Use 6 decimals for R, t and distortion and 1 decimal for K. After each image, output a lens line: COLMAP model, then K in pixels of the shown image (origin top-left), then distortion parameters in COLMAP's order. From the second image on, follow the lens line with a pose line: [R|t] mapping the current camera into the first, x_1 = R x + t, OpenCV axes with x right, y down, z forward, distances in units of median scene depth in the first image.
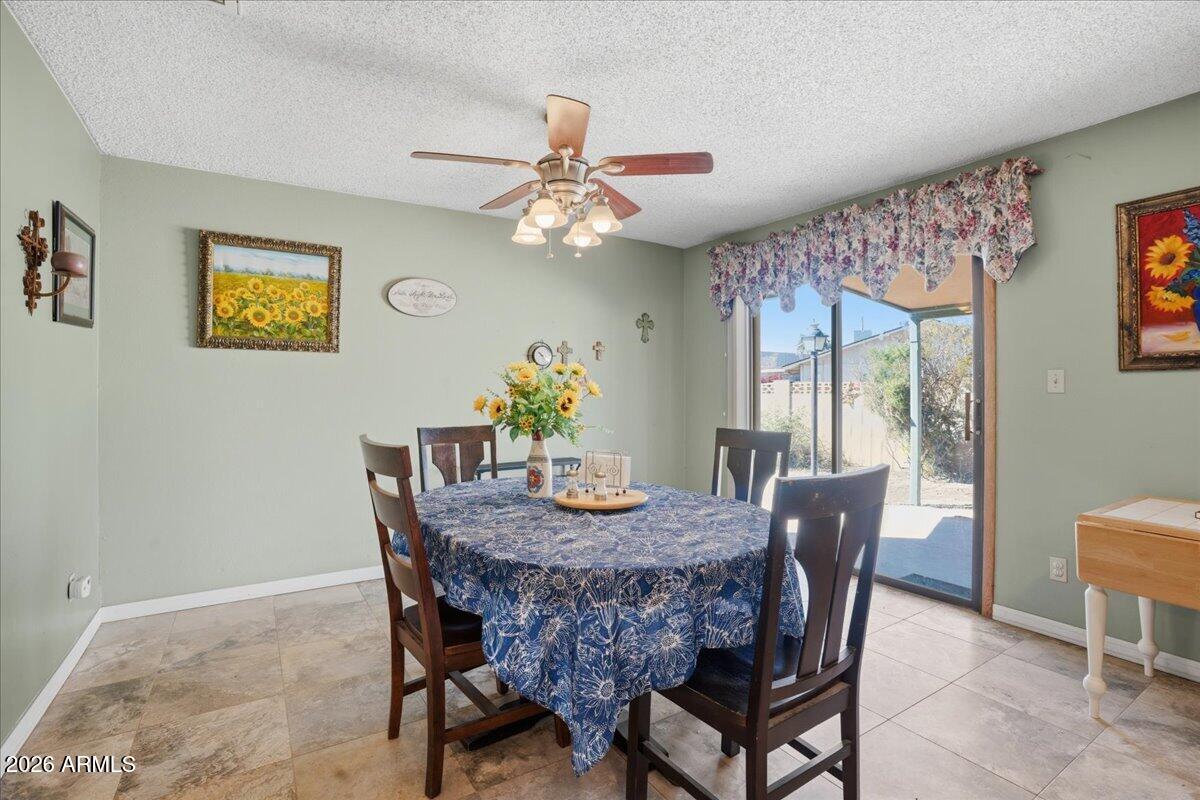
lens RADIAL K [[571.7, 0, 604.0], [0, 571.7, 385.0], [0, 0, 1]] dist [-0.067372, 0.026575]
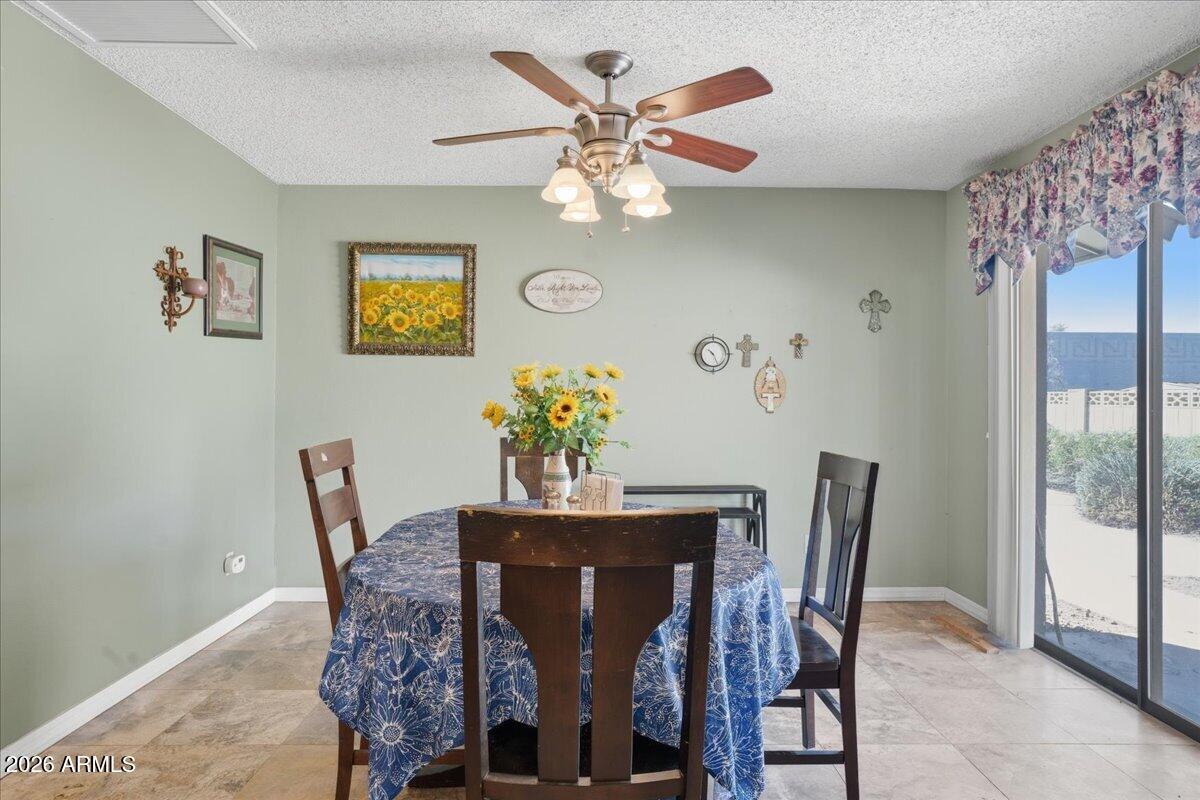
lens RADIAL K [[723.4, 0, 600.3], [0, 723.4, 390.4], [0, 0, 1]] dist [-0.044398, 0.052358]
pose [[0.847484, 0.001735, -0.530817, 0.377538], [-0.003356, 0.999992, -0.002089, 0.002133], [0.530810, 0.003552, 0.847484, 0.093698]]
